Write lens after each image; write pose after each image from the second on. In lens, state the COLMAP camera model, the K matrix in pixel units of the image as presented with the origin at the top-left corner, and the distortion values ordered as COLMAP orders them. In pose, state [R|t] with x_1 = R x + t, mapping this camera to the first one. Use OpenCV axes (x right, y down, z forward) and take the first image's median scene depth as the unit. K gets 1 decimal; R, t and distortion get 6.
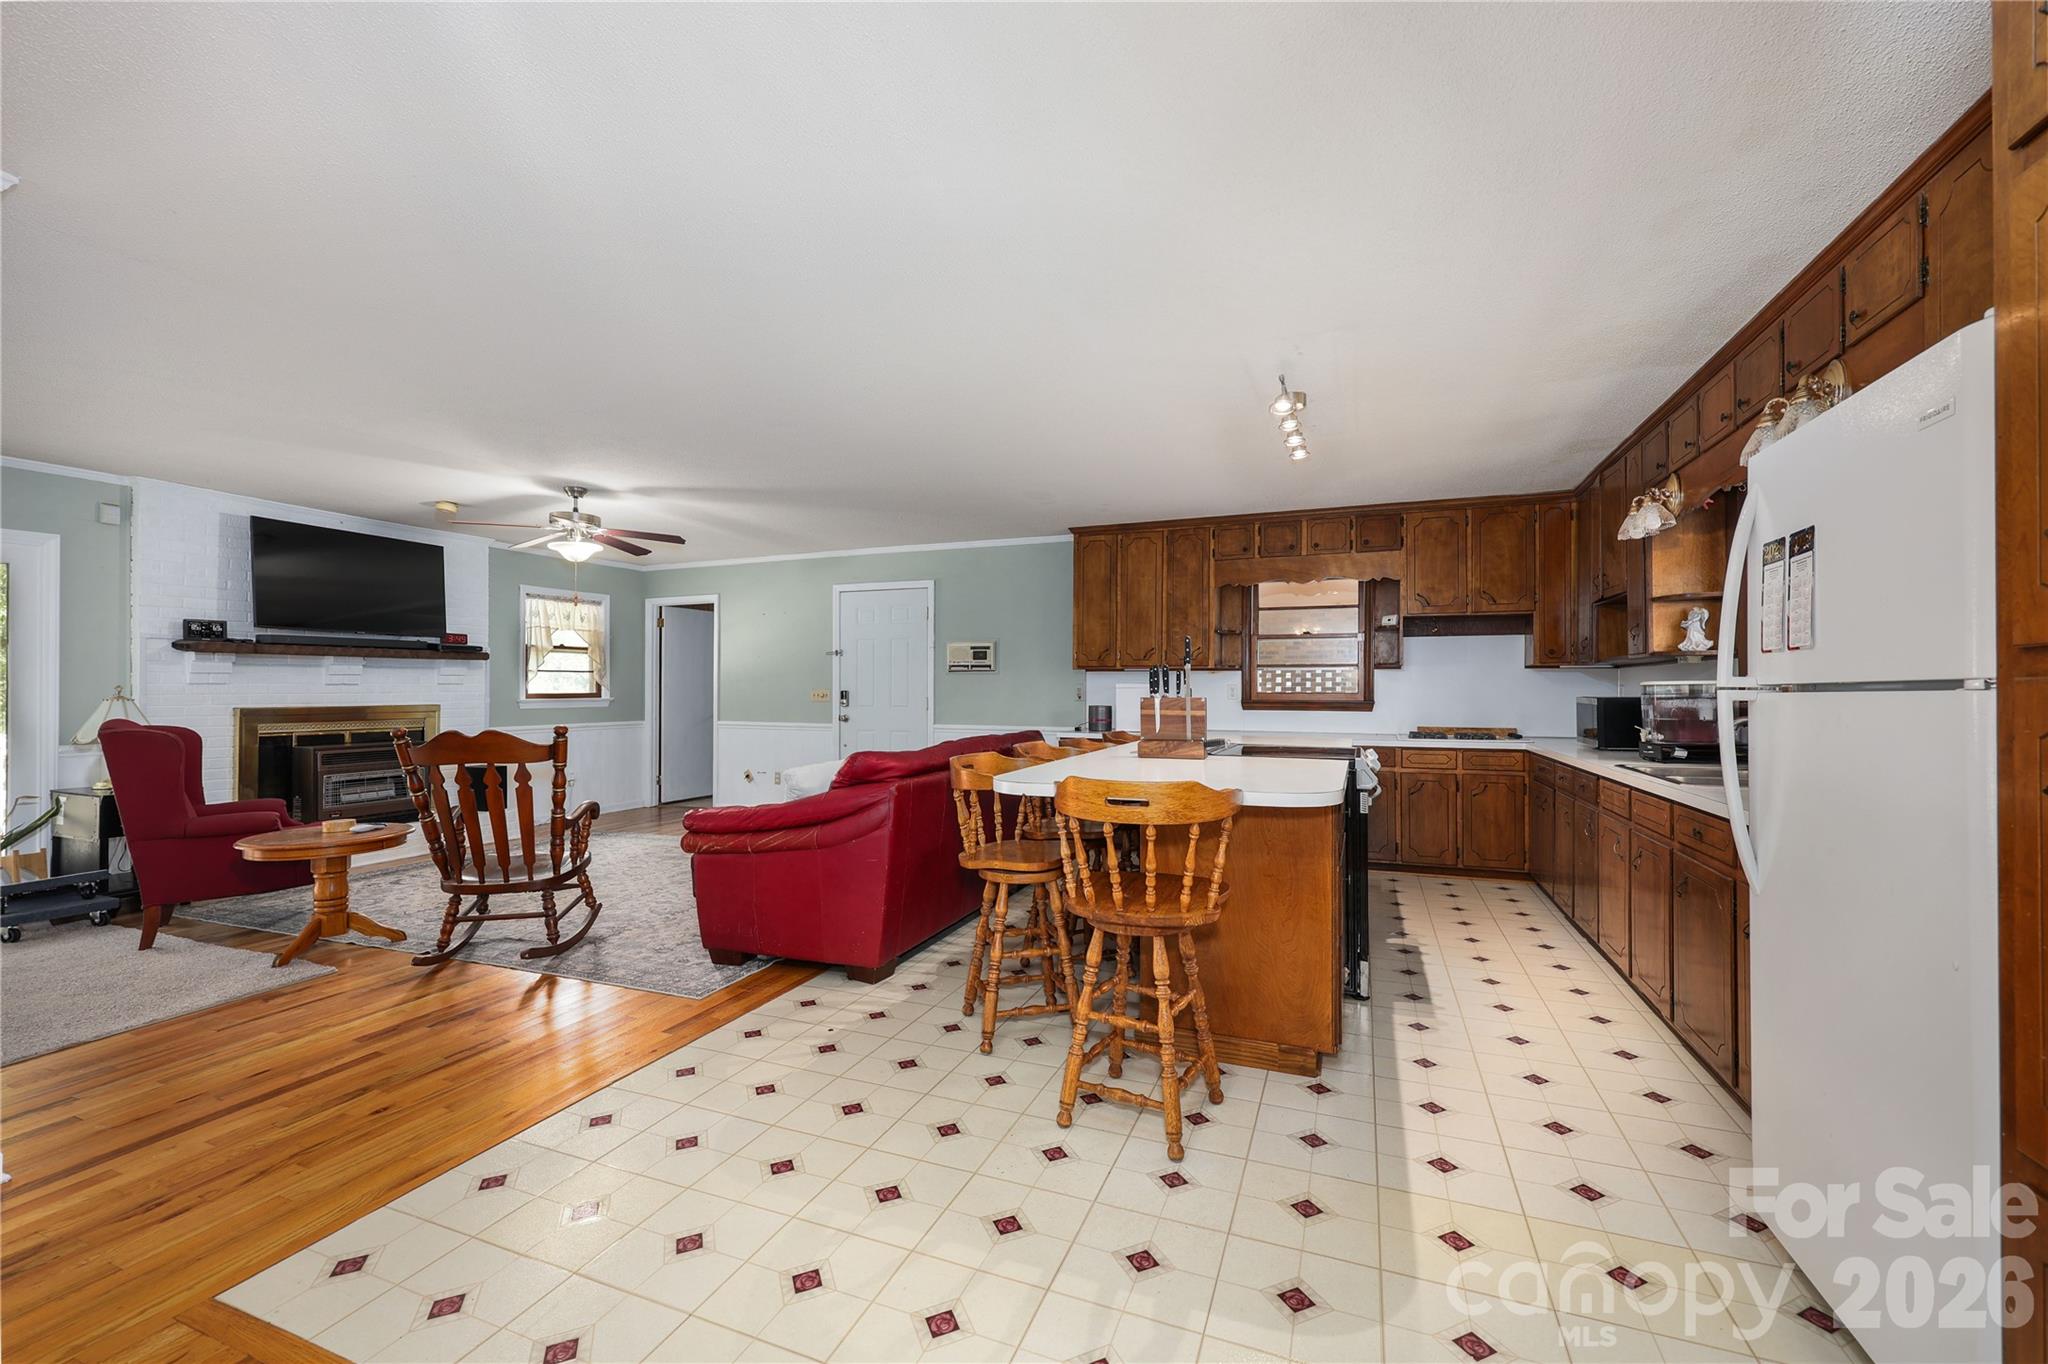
lens RADIAL K [[837.0, 0, 1004.7], [0, 837.0, 678.6], [0, 0, 1]] dist [0.002271, -0.000021]
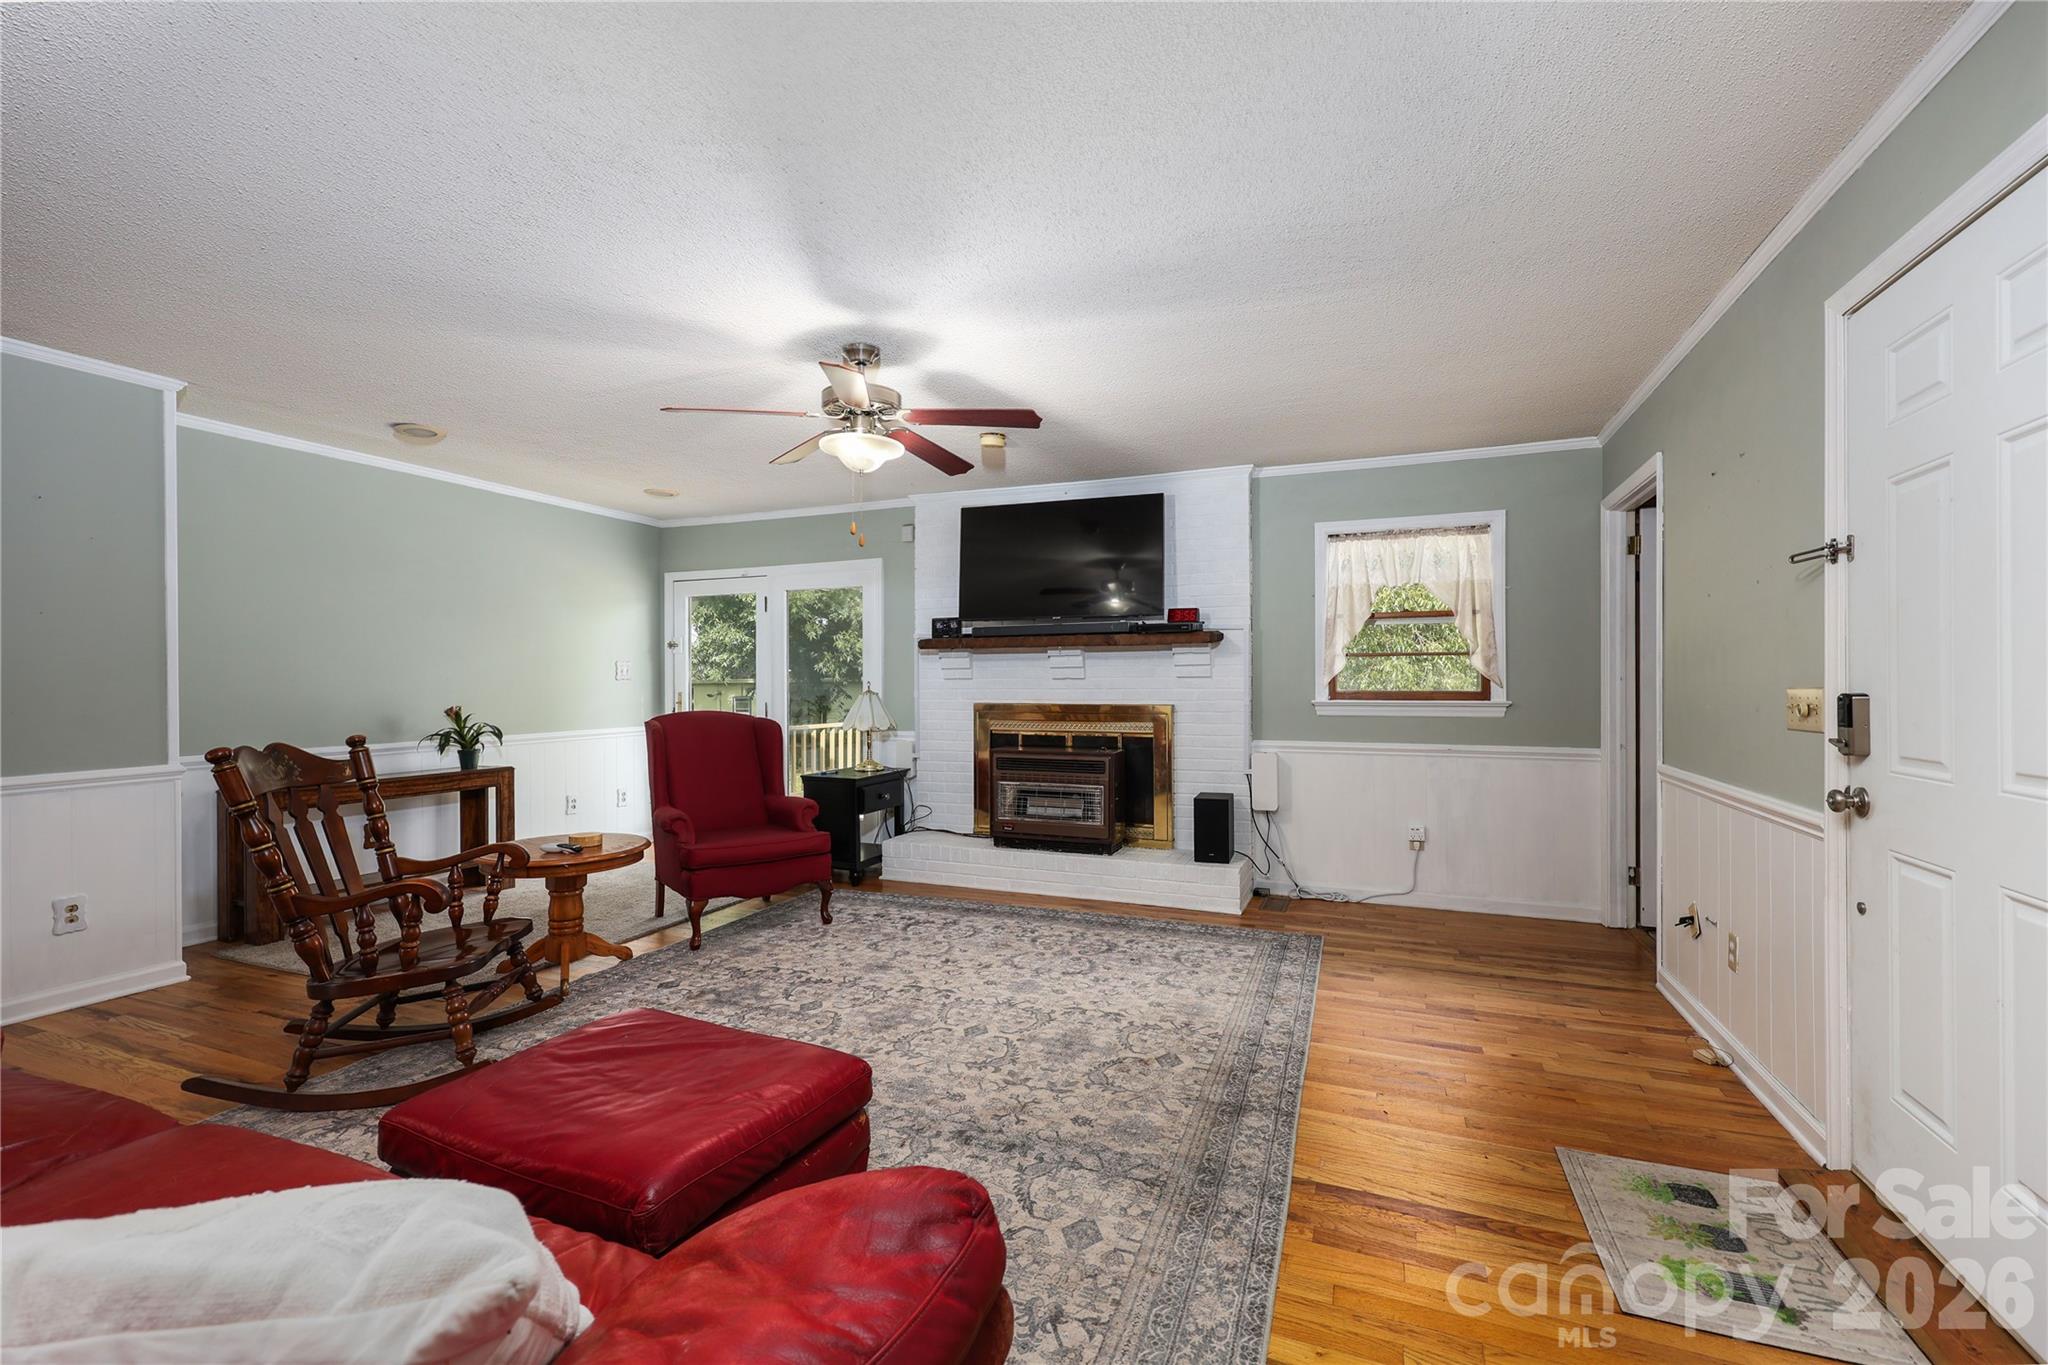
lens RADIAL K [[837.0, 0, 1037.1], [0, 837.0, 676.8], [0, 0, 1]] dist [0.002271, -0.000021]
pose [[0.034350, -0.005798, -0.999393, 0.079496], [0.013383, 0.999896, -0.005341, 0.009552], [0.999320, -0.013192, 0.034424, 1.022229]]
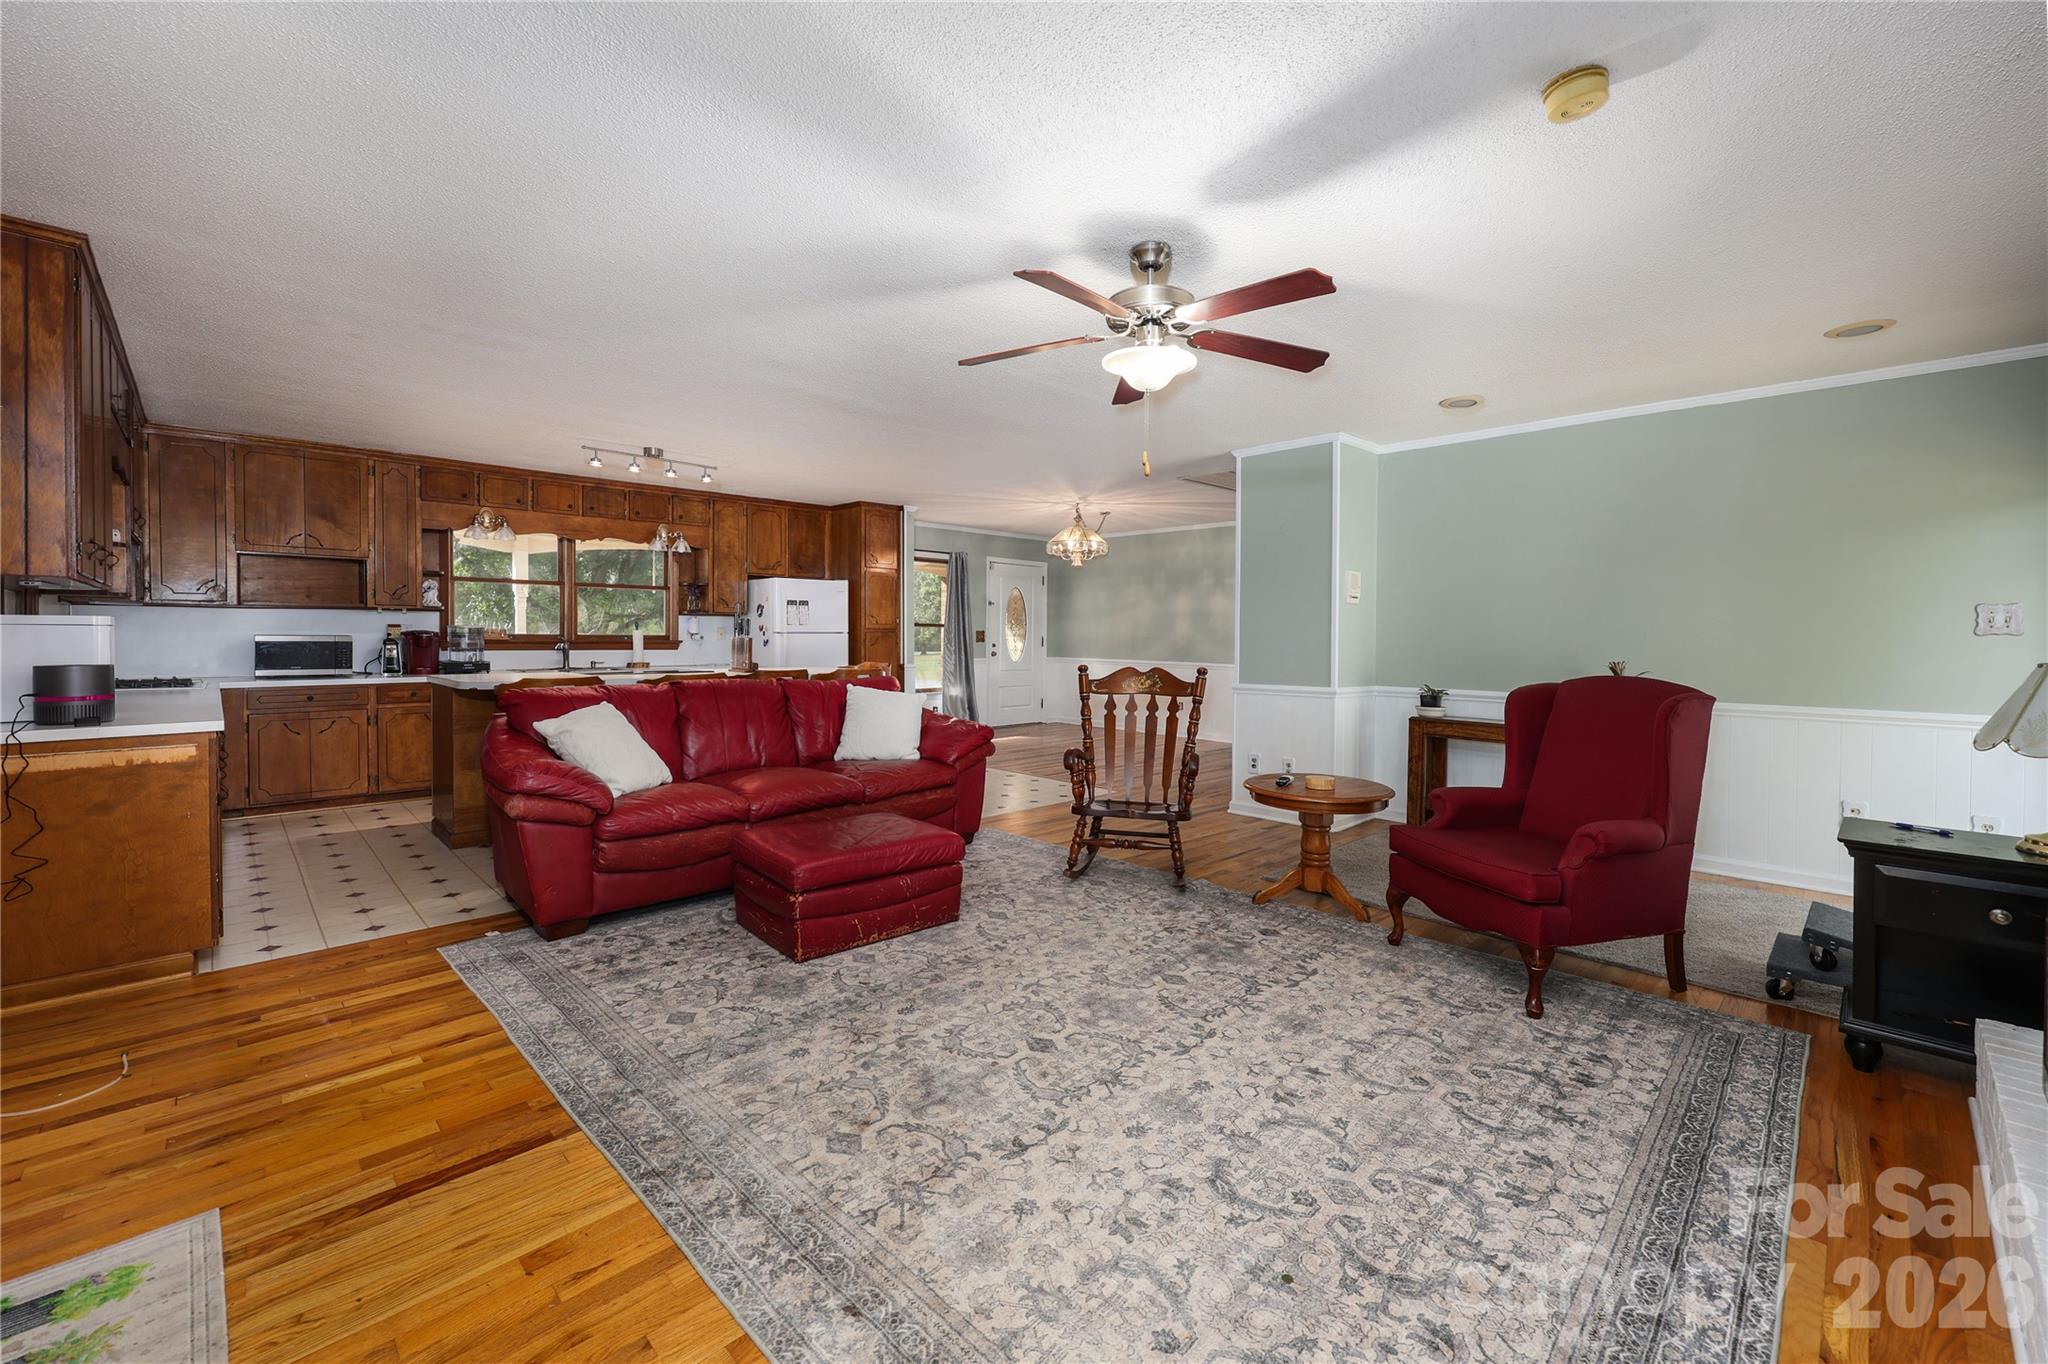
lens RADIAL K [[837.0, 0, 1029.5], [0, 837.0, 647.9], [0, 0, 1]] dist [0.002271, -0.000021]
pose [[-0.926790, -0.005555, 0.375538, -0.596197], [-0.006790, 0.999975, -0.001964, 0.019764], [-0.375518, -0.004370, -0.926805, 1.405345]]
